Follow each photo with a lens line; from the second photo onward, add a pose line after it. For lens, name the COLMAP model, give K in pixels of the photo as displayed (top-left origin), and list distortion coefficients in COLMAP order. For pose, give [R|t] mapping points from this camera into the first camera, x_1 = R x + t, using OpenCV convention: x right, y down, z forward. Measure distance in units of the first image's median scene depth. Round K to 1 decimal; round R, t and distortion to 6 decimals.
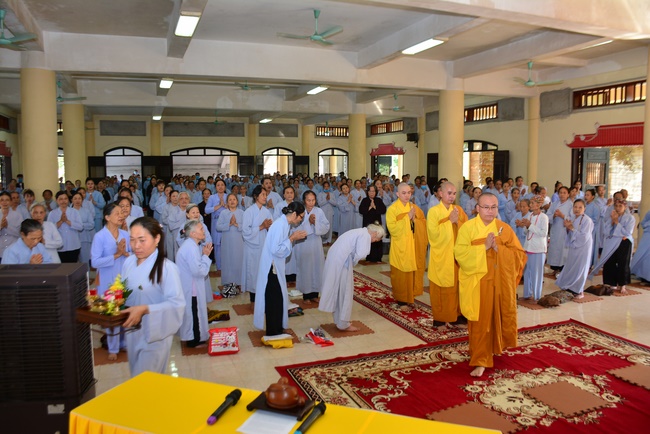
lens RADIAL K [[511.9, 0, 326.8], [0, 511.9, 218.3], [0, 0, 1]] dist [-0.147089, 0.102127]
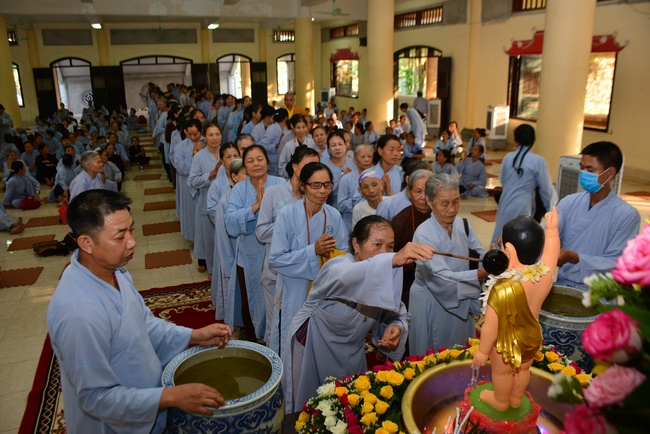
lens RADIAL K [[509.6, 0, 327.1], [0, 509.6, 217.8], [0, 0, 1]] dist [-0.147612, 0.104035]
pose [[0.999971, -0.007376, -0.002120, 0.140522], [0.007641, 0.982541, 0.185892, -0.015561], [0.000711, -0.185902, 0.982568, 0.024794]]
